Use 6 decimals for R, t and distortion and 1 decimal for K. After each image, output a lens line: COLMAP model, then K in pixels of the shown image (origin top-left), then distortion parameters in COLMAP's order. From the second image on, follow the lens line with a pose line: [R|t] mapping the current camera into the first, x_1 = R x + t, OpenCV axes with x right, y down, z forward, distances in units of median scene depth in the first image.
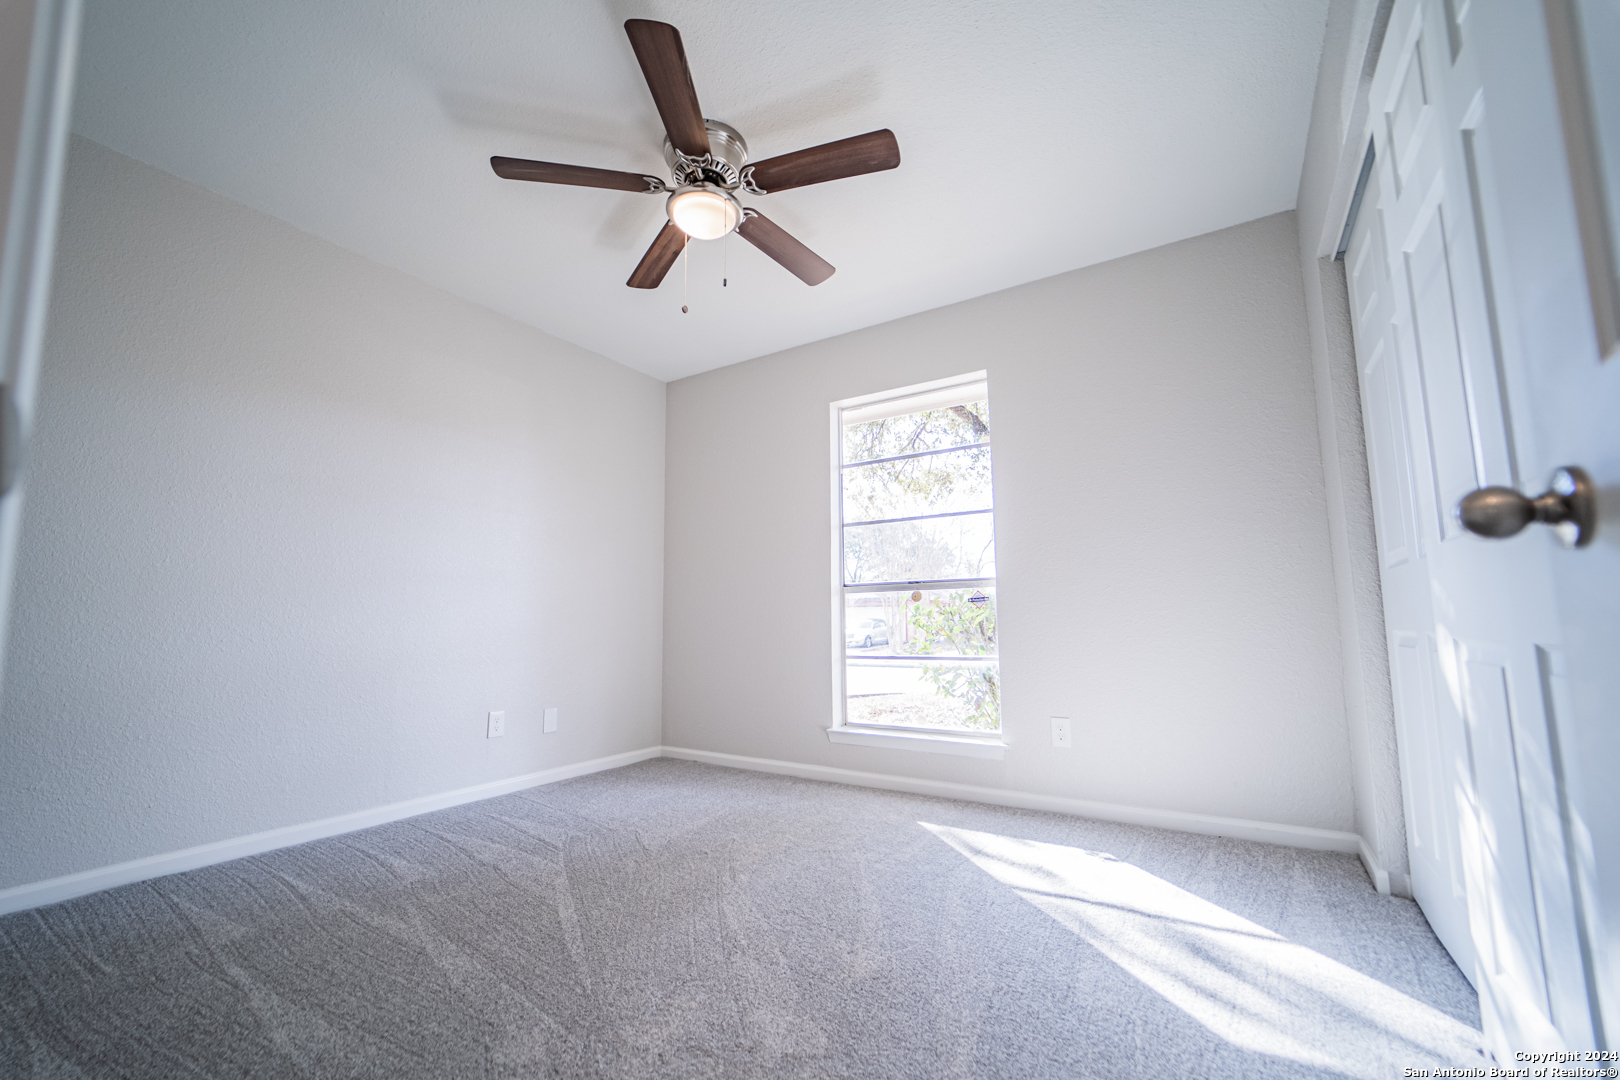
lens RADIAL K [[661.1, 0, 798.2], [0, 661.1, 546.0], [0, 0, 1]] dist [-0.003254, -0.000445]
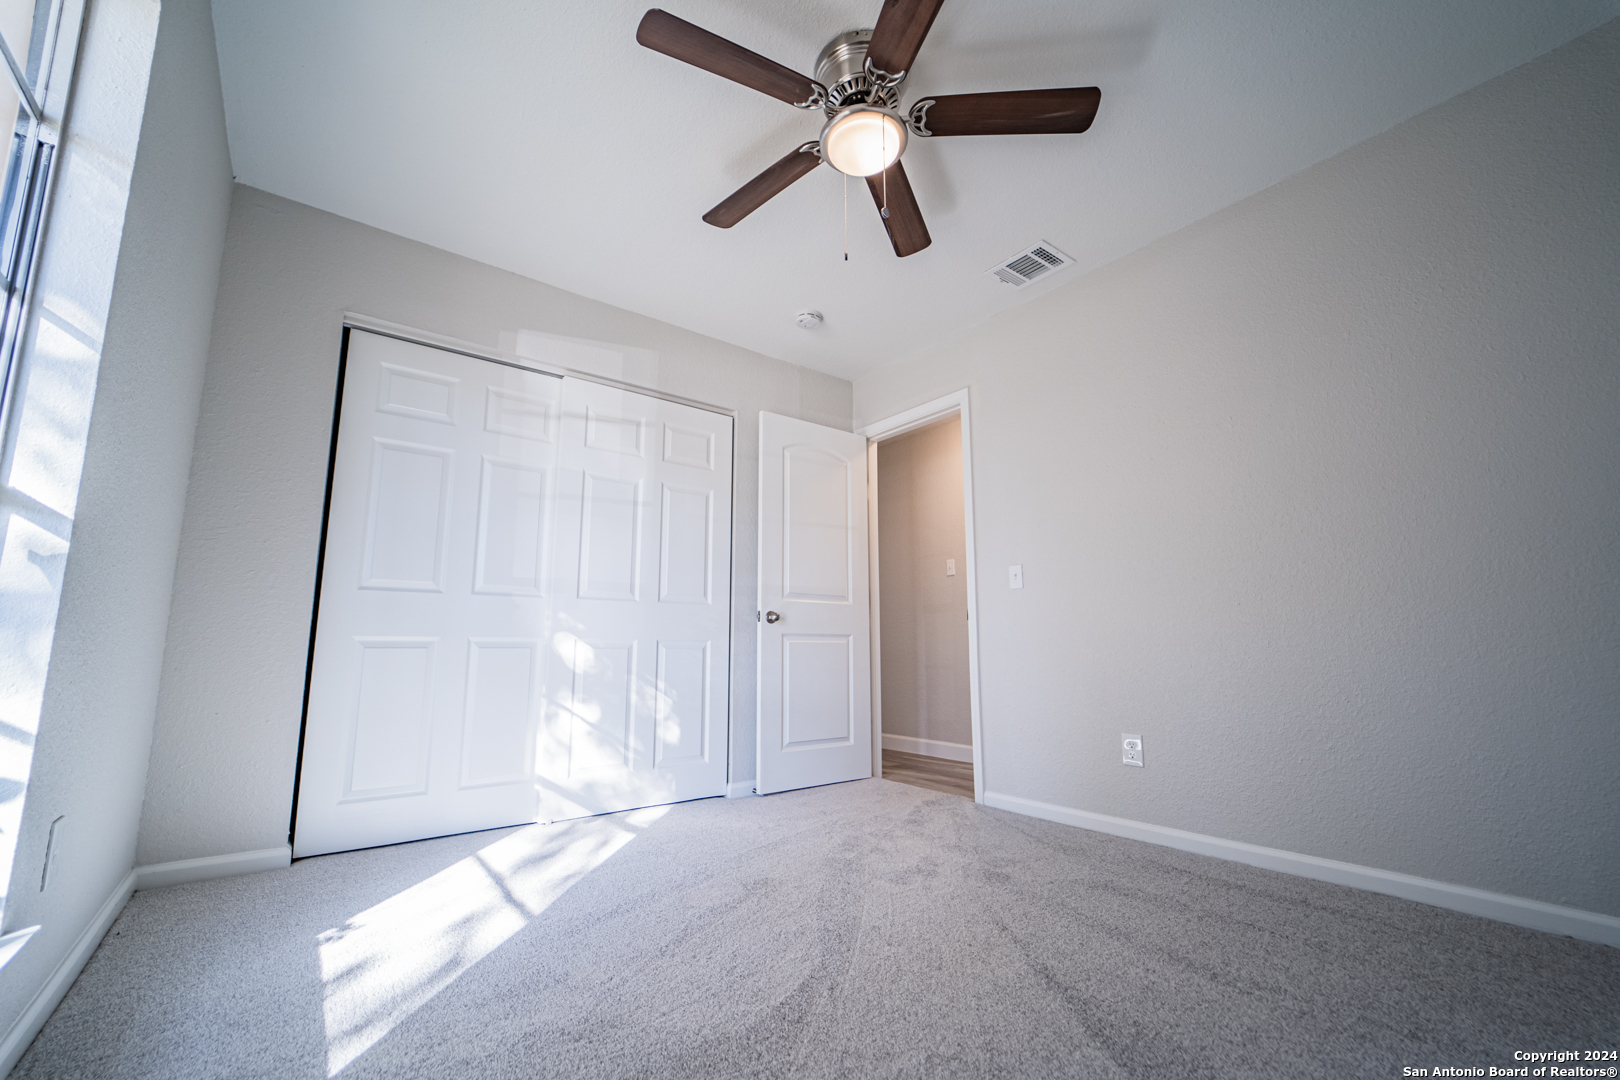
lens RADIAL K [[654.7, 0, 803.0], [0, 654.7, 546.9], [0, 0, 1]] dist [-0.007458, -0.000233]
pose [[-0.926296, 0.070019, 0.370233, -0.340130], [-0.024104, 0.969558, -0.243671, 0.219725], [-0.376024, -0.234636, -0.896411, 1.614460]]
